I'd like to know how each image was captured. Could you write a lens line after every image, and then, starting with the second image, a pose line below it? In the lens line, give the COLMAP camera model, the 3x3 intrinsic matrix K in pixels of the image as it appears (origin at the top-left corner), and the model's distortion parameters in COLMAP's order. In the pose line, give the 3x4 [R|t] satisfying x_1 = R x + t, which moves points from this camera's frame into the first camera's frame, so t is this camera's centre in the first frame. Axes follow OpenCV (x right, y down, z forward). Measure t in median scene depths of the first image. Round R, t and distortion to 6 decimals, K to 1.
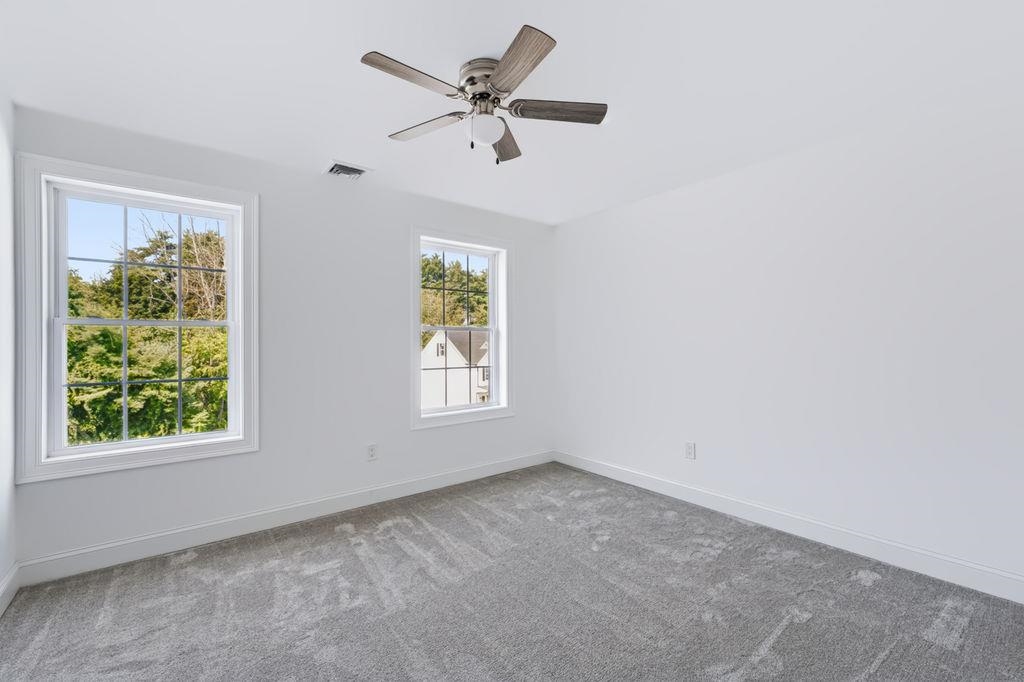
lens RADIAL K [[417.4, 0, 511.3], [0, 417.4, 346.0], [0, 0, 1]] dist [0.001074, -0.000009]
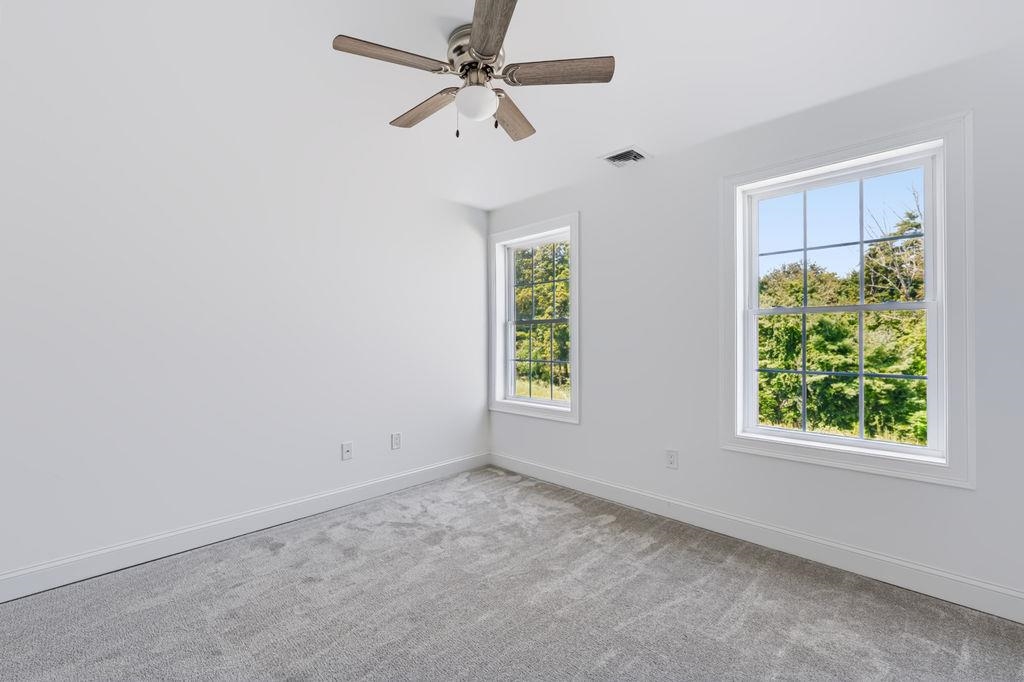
lens RADIAL K [[442.6, 0, 536.4], [0, 442.6, 345.3], [0, 0, 1]] dist [-0.000762, -0.000221]
pose [[0.136673, 0.020237, -0.990409, 0.080075], [0.004371, 0.999769, 0.021031, -0.000622], [0.990607, -0.007203, 0.136553, 0.088728]]
